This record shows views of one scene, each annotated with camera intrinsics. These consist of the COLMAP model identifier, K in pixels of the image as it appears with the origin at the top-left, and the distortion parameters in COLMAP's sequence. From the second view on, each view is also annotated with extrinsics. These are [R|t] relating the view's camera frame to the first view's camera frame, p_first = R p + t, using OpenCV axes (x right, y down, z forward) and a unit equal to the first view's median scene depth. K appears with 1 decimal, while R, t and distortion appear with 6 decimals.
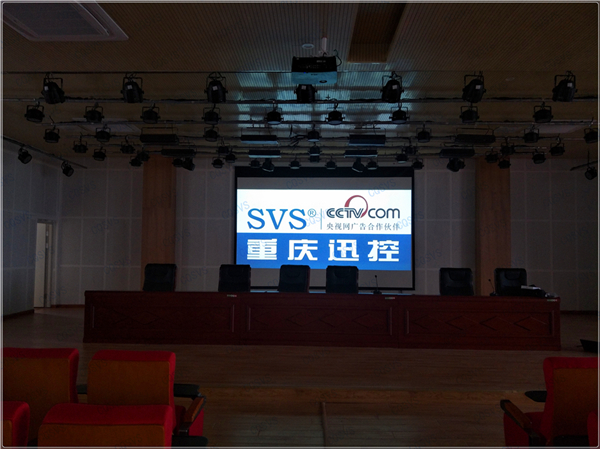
lens RADIAL K [[497.4, 0, 299.3], [0, 497.4, 218.6], [0, 0, 1]] dist [0.052113, -0.074718]
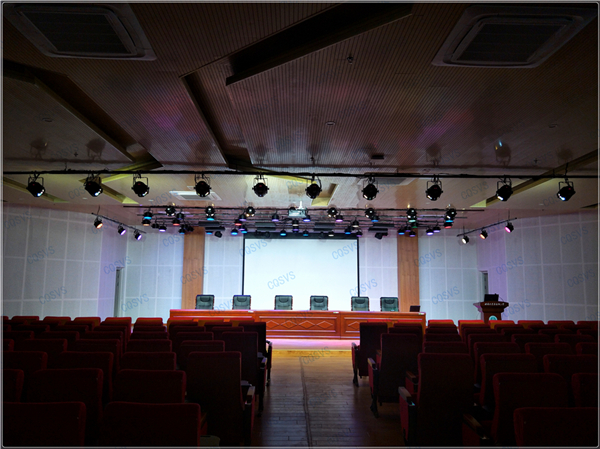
lens RADIAL K [[497.4, 0, 300.5], [0, 497.4, 224.2], [0, 0, 1]] dist [0.052113, -0.074718]
pose [[0.998927, 0.007042, 0.045775, -0.031423], [-0.004073, 0.997901, -0.064631, -0.040885], [-0.046134, 0.064375, 0.996859, -0.732120]]
